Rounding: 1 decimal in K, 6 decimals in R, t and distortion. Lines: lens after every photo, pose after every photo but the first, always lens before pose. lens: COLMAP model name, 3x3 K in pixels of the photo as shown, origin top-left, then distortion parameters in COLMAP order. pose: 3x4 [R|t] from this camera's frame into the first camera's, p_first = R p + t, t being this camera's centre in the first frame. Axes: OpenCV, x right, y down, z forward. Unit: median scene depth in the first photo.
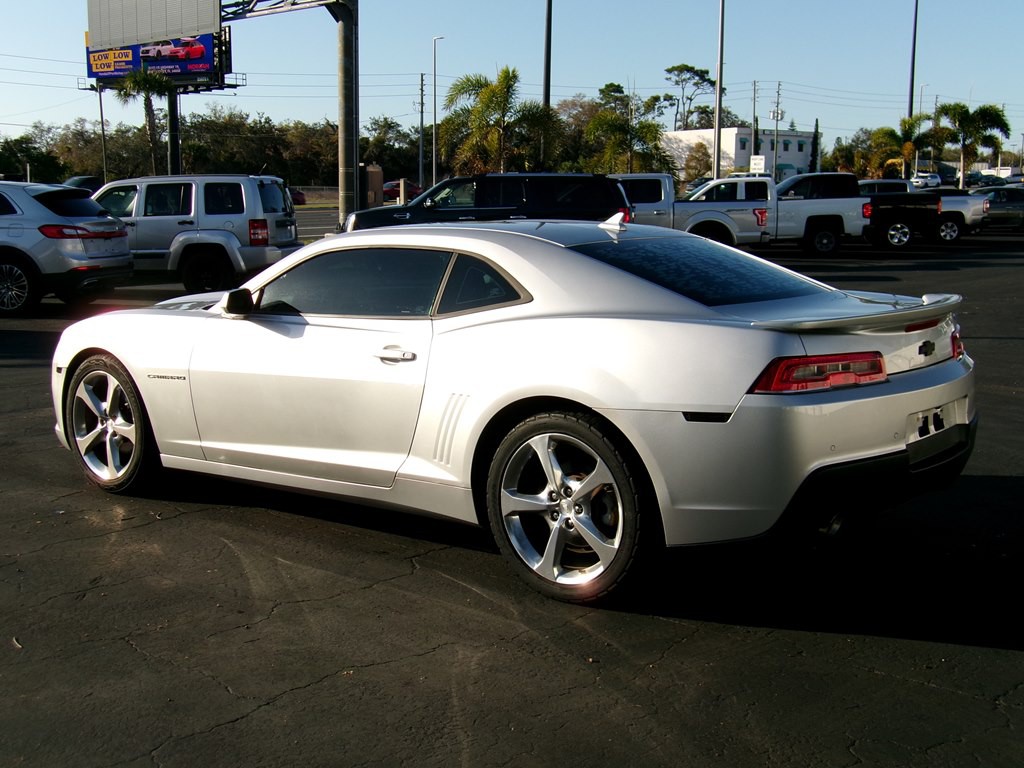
lens RADIAL K [[1266.1, 0, 512.0], [0, 1266.1, 384.0], [0, 0, 1]] dist [-0.018547, 0.036726]
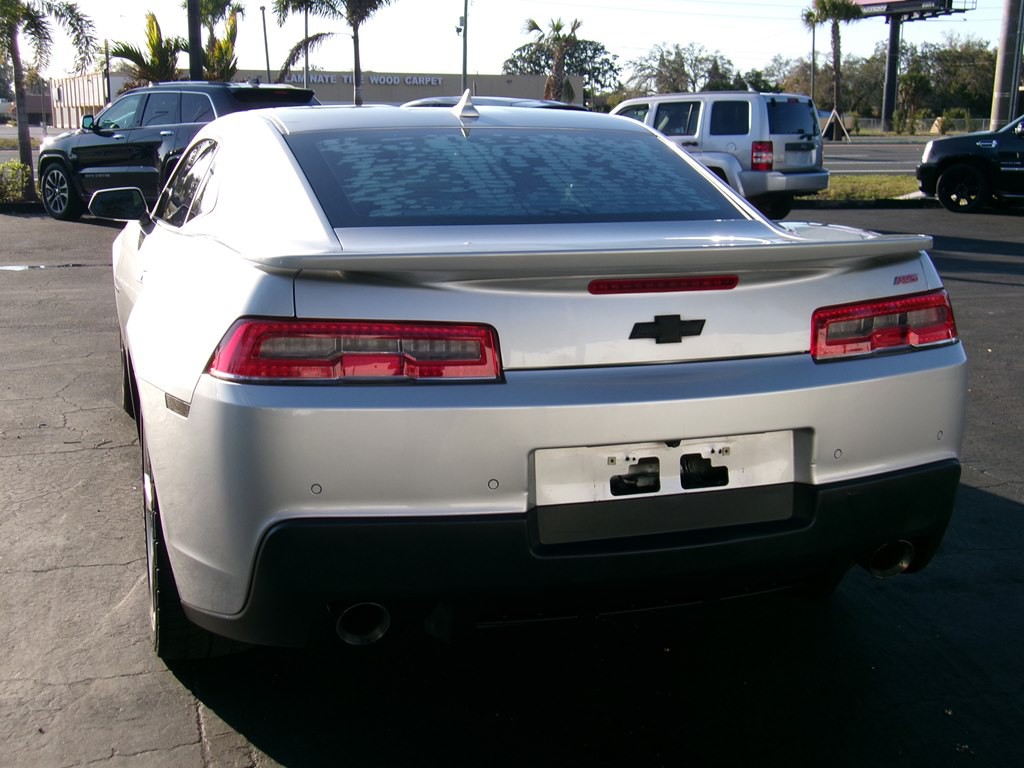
lens RADIAL K [[1268.7, 0, 512.0], [0, 1268.7, 384.0], [0, 0, 1]] dist [-0.035347, 0.111907]
pose [[0.843551, 0.114751, -0.524646, 0.384962], [-0.088391, 0.993249, 0.075125, -0.027515], [0.529725, -0.016998, 0.847999, 0.364928]]
